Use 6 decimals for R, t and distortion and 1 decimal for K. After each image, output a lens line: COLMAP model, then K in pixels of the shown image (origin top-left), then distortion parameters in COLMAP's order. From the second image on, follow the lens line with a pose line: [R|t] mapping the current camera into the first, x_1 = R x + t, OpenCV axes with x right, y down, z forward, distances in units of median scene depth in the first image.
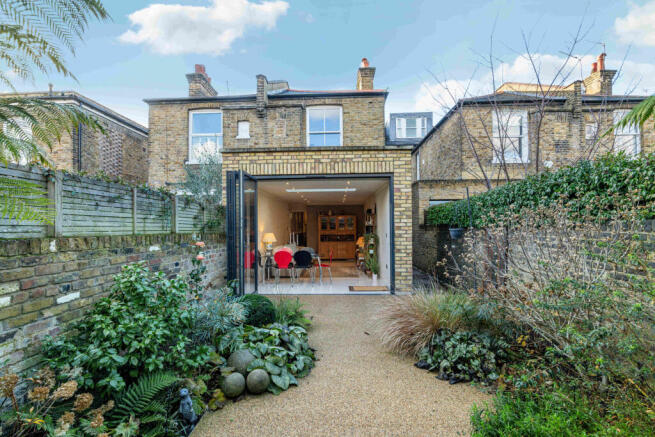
lens RADIAL K [[305.3, 0, 327.2], [0, 305.3, 221.6], [0, 0, 1]] dist [-0.022157, -0.000358]
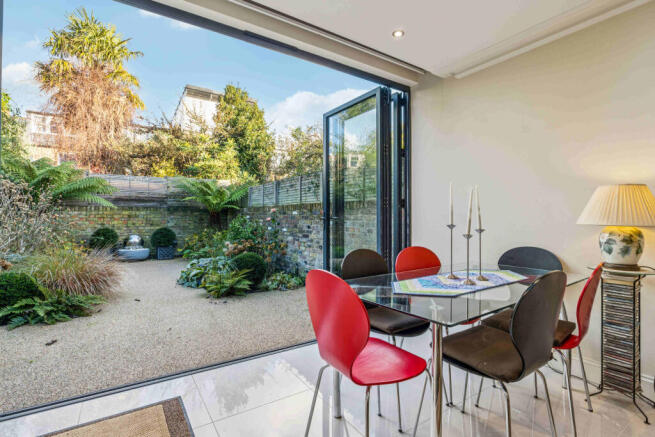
lens RADIAL K [[305.3, 0, 326.7], [0, 305.3, 218.0], [0, 0, 1]] dist [-0.022157, -0.000358]
pose [[-0.805362, 0.004379, -0.592767, 0.228302], [0.013574, 0.999847, -0.011055, 0.129738], [0.592628, -0.016950, -0.805298, 2.297227]]
